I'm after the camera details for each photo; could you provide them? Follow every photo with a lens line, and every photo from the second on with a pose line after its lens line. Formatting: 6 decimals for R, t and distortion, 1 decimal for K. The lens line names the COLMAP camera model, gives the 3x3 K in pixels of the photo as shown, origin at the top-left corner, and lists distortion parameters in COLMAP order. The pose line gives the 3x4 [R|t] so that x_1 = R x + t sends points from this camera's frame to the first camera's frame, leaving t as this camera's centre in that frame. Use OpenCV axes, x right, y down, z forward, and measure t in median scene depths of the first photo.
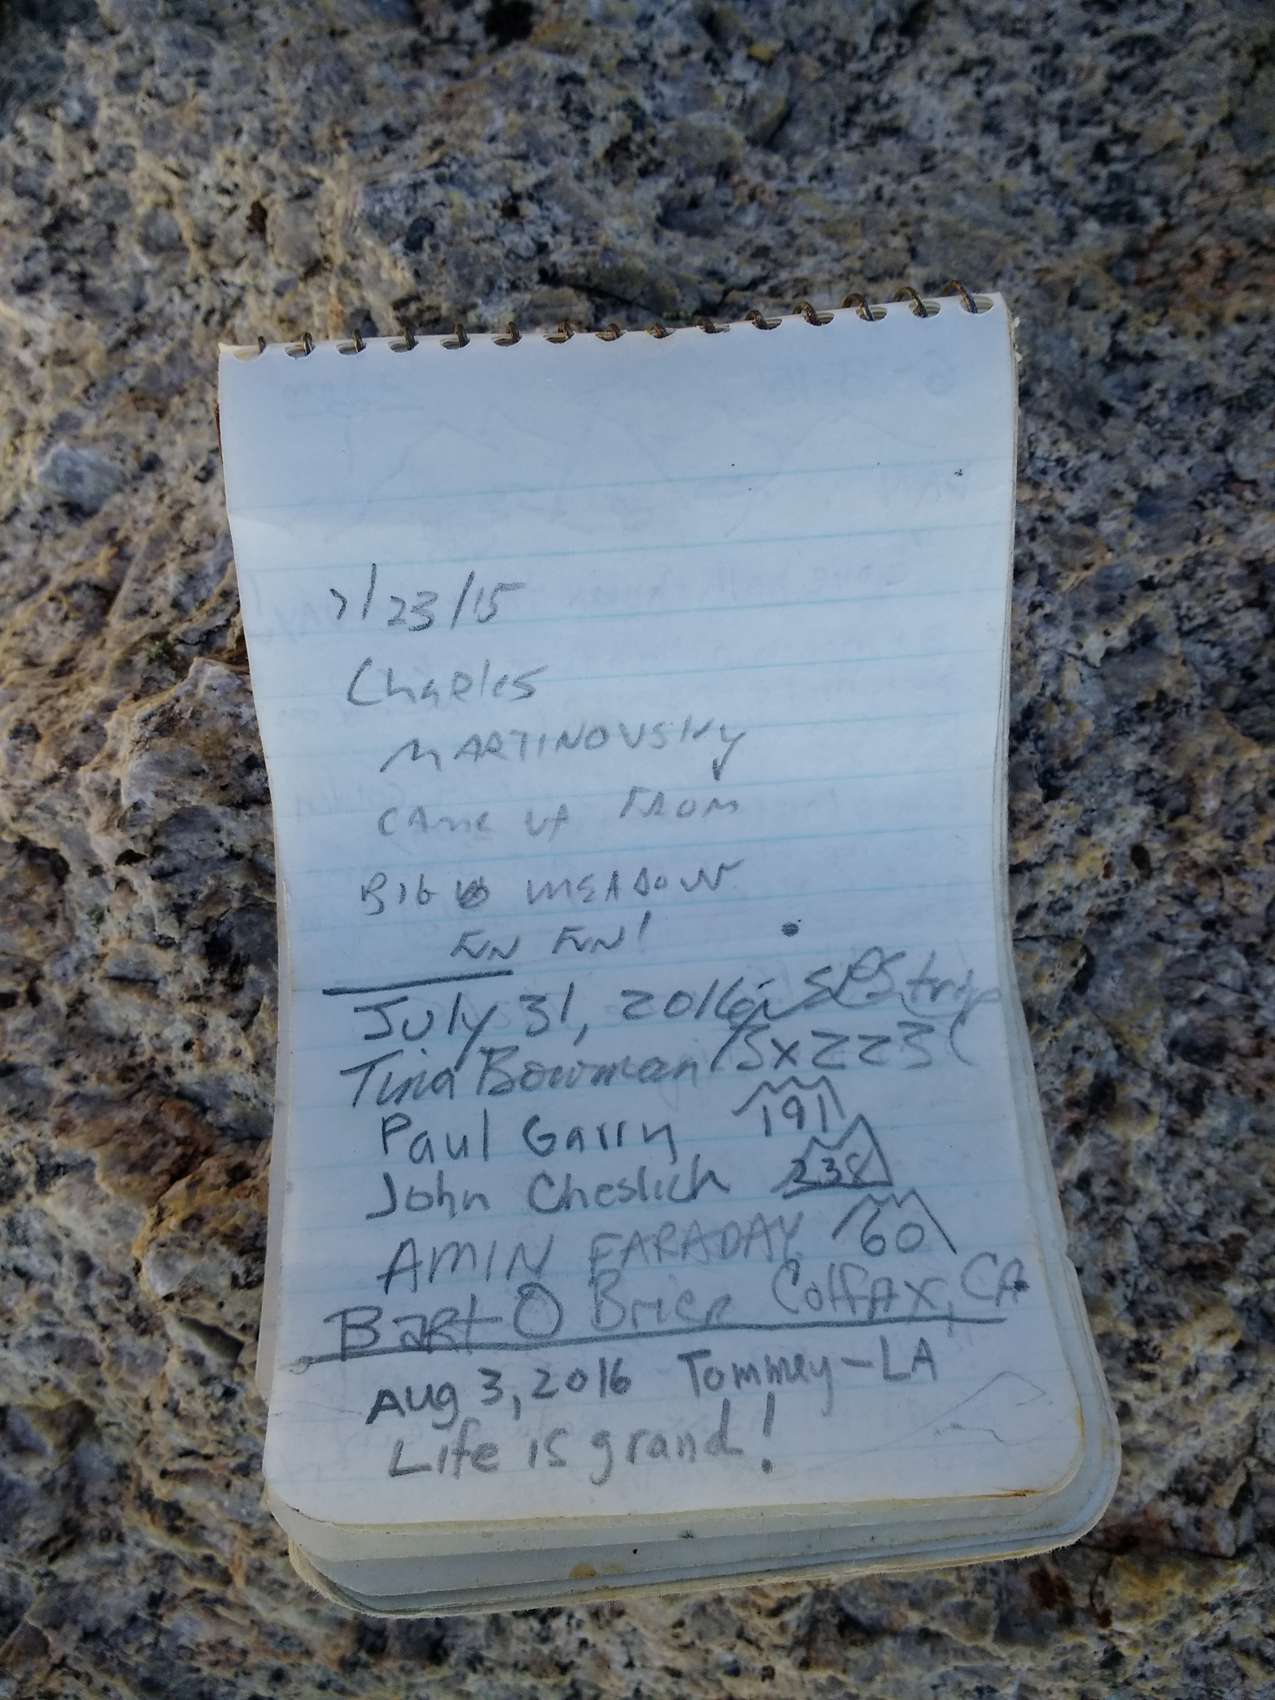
lens RADIAL K [[1384.6, 0, 639.9], [0, 1384.6, 860.5], [0, 0, 1]] dist [0.105428, -0.211037]
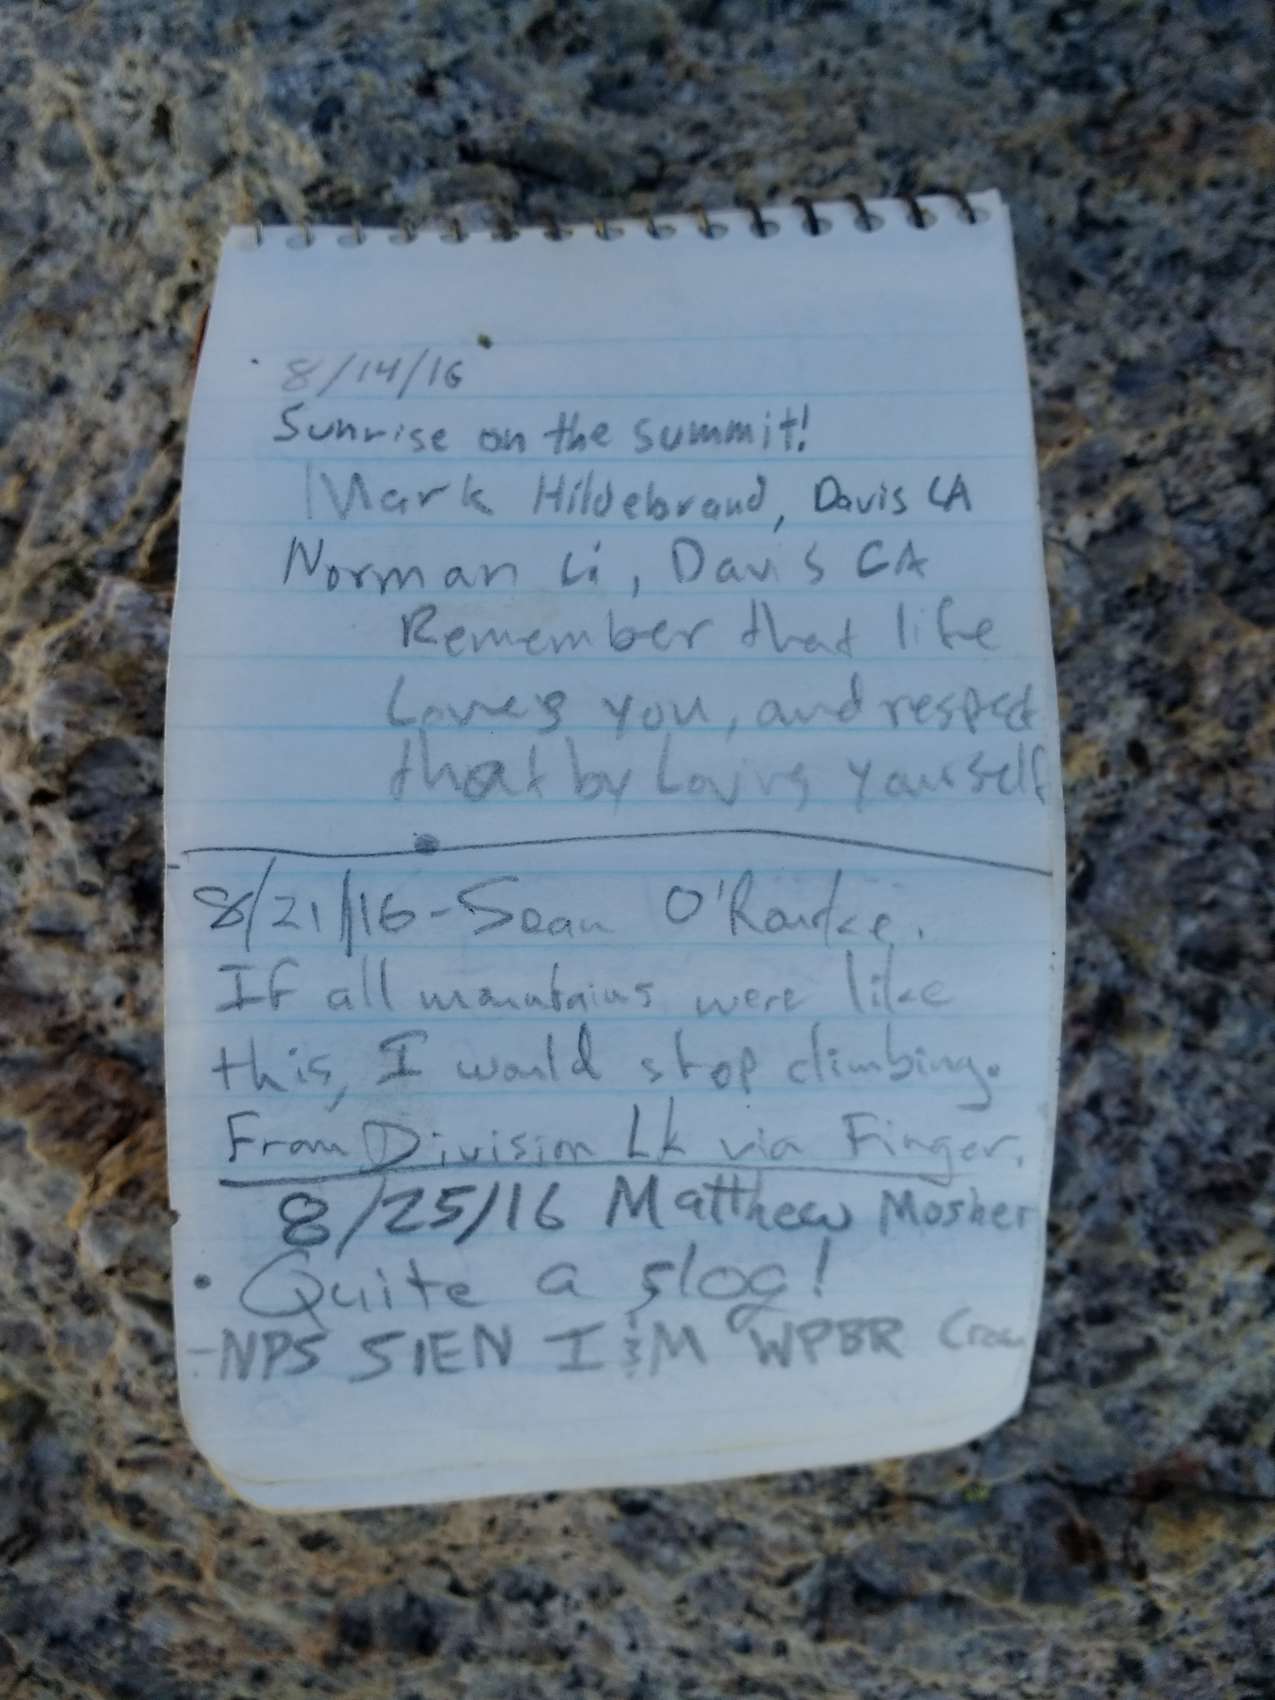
lens RADIAL K [[1381.2, 0, 629.1], [0, 1381.2, 839.5], [0, 0, 1]] dist [0.108134, -0.216505]
pose [[0.998954, -0.044955, 0.008324, 0.009264], [0.044929, 0.998985, 0.003369, 0.032430], [-0.008467, -0.002992, 0.999960, 0.066638]]
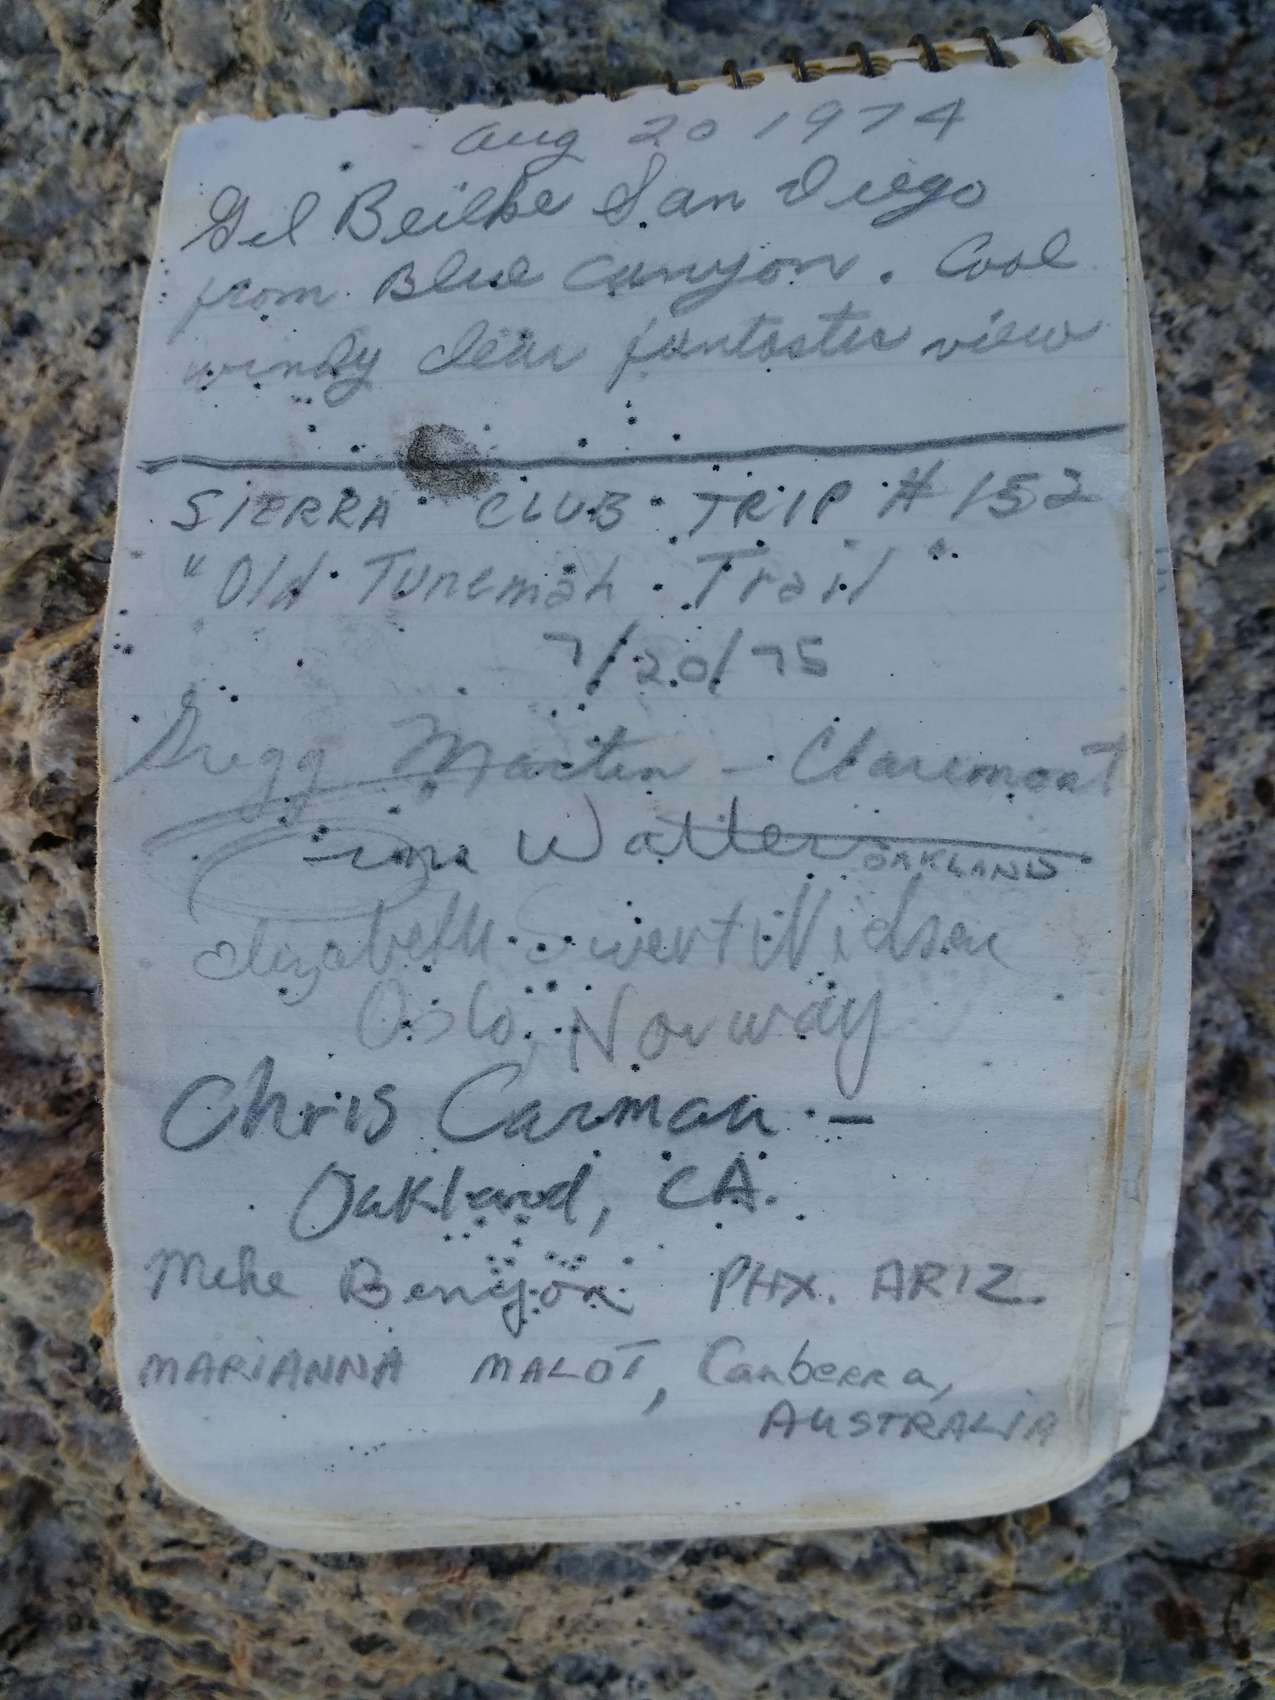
lens RADIAL K [[1413.4, 0, 636.7], [0, 1413.4, 865.0], [0, 0, 1]] dist [0.036001, -0.117881]
pose [[0.995076, -0.040248, 0.090579, -0.092288], [0.031566, 0.994946, 0.095319, -0.046871], [-0.093958, -0.091991, 0.991317, 0.154815]]
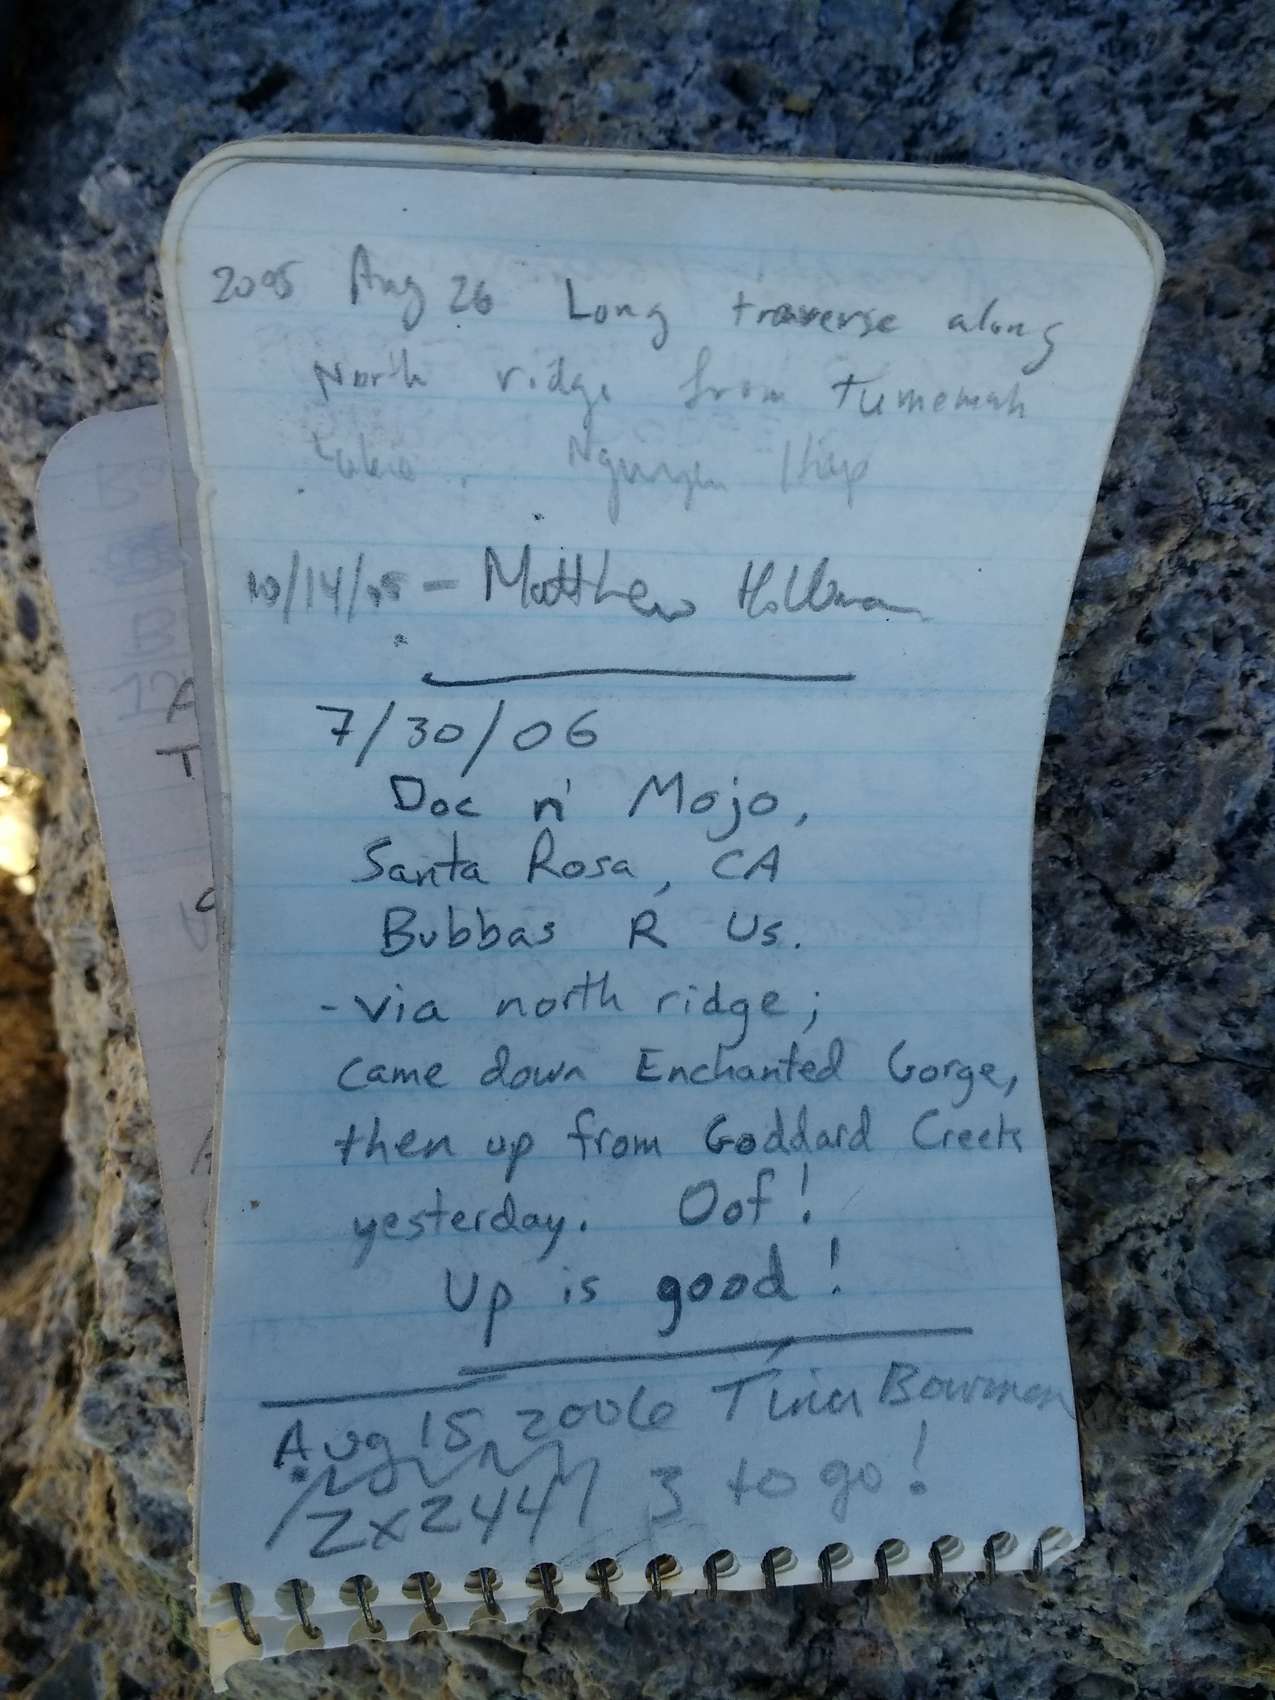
lens RADIAL K [[1371.9, 0, 645.4], [0, 1371.9, 863.3], [0, 0, 1]] dist [0.092783, -0.182621]
pose [[0.978956, -0.186925, -0.081880, -0.029578], [0.187895, 0.982180, 0.004234, -0.126182], [0.079630, -0.019530, 0.996633, 0.099578]]
